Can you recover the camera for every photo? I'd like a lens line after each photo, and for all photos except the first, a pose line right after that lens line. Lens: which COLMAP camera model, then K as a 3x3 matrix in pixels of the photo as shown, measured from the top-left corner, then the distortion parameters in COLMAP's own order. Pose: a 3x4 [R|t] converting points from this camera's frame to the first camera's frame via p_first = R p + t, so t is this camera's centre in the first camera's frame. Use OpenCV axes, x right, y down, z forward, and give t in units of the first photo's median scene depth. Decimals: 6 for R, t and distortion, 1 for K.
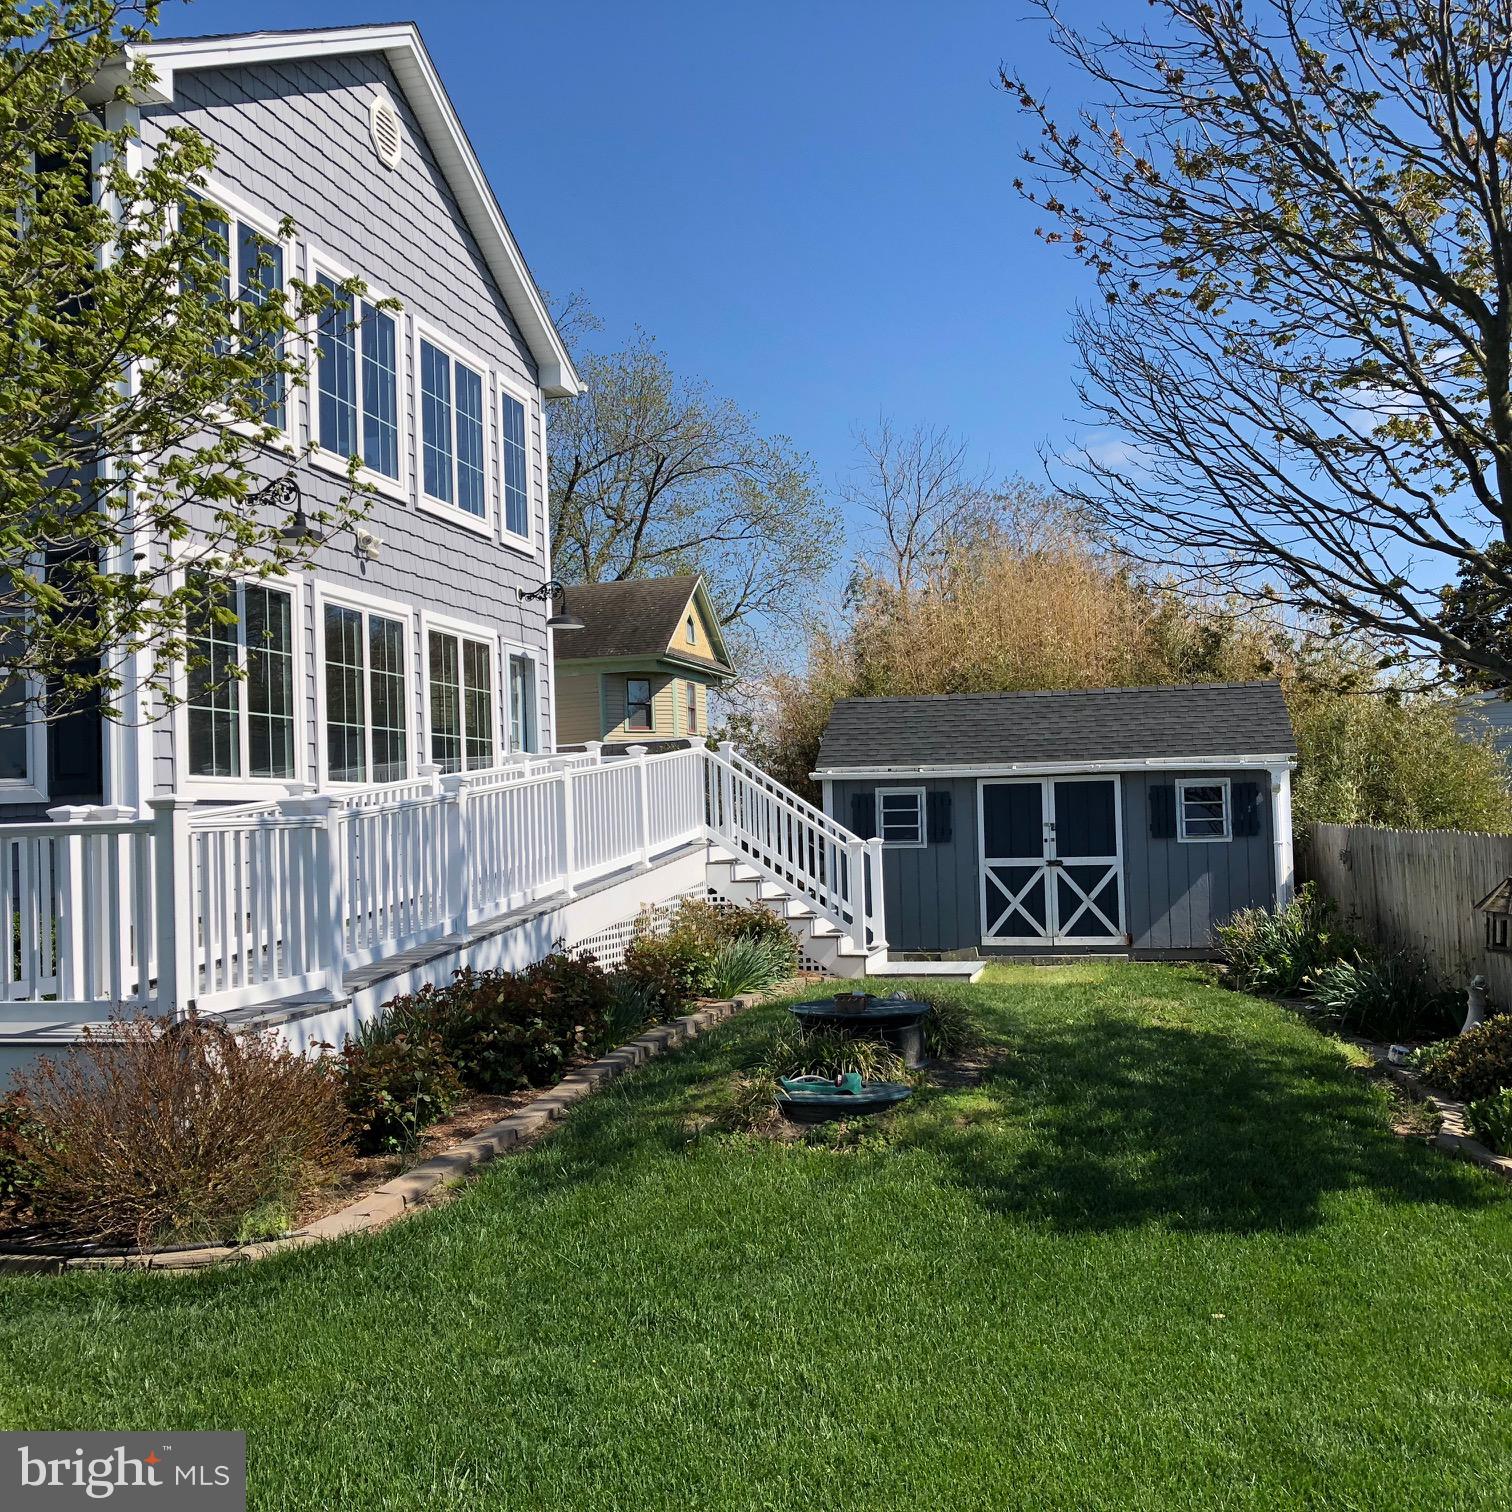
lens RADIAL K [[1678.3, 0, 737.0], [0, 1678.3, 751.1], [0, 0, 1]] dist [0.122719, -0.311590]
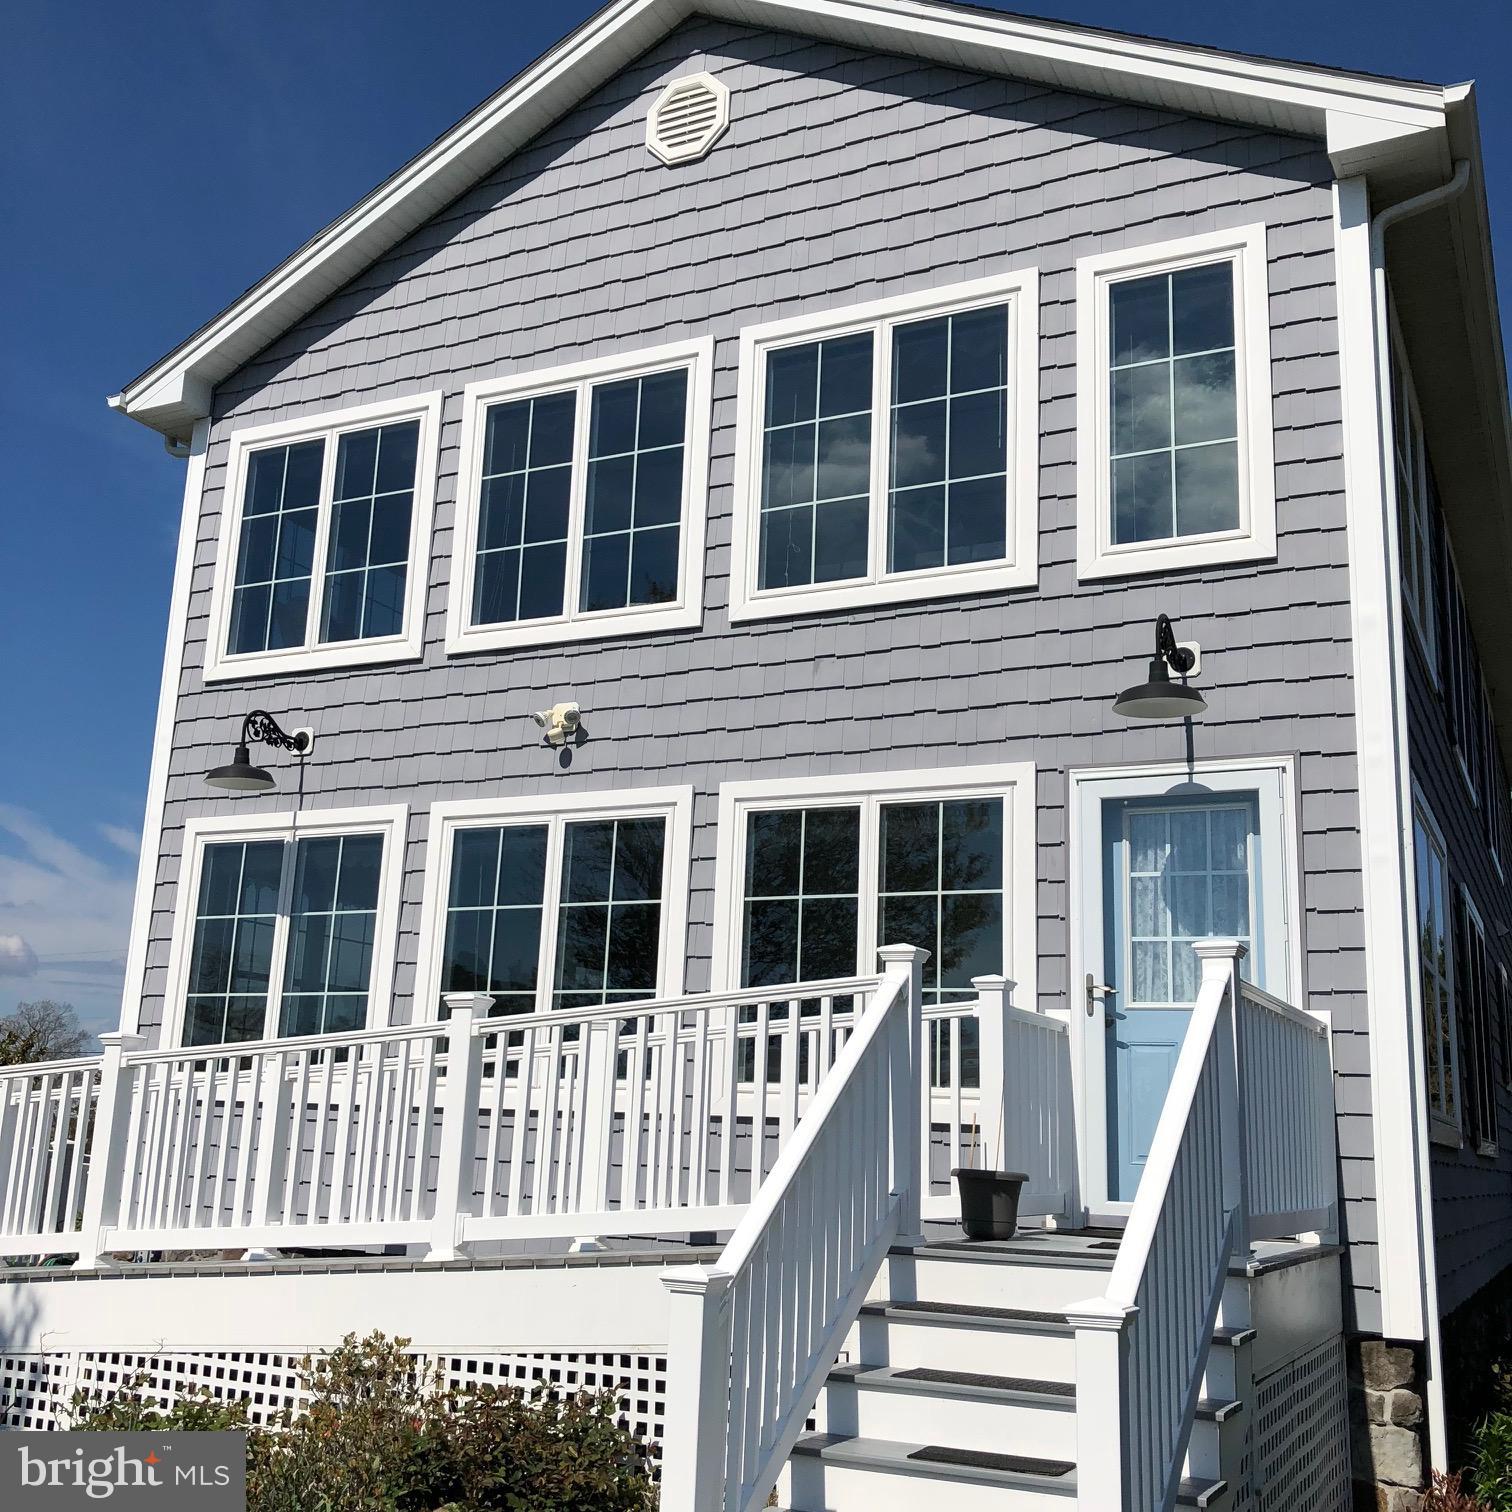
lens RADIAL K [[1668.8, 0, 756.0], [0, 1668.8, 756.0], [0, 0, 1]] dist [0.245552, -0.866251]
pose [[-0.248733, -0.238265, -0.938809, 0.367199], [-0.009776, 0.969839, -0.243550, 0.050401], [0.968523, -0.051401, -0.243561, 1.174544]]
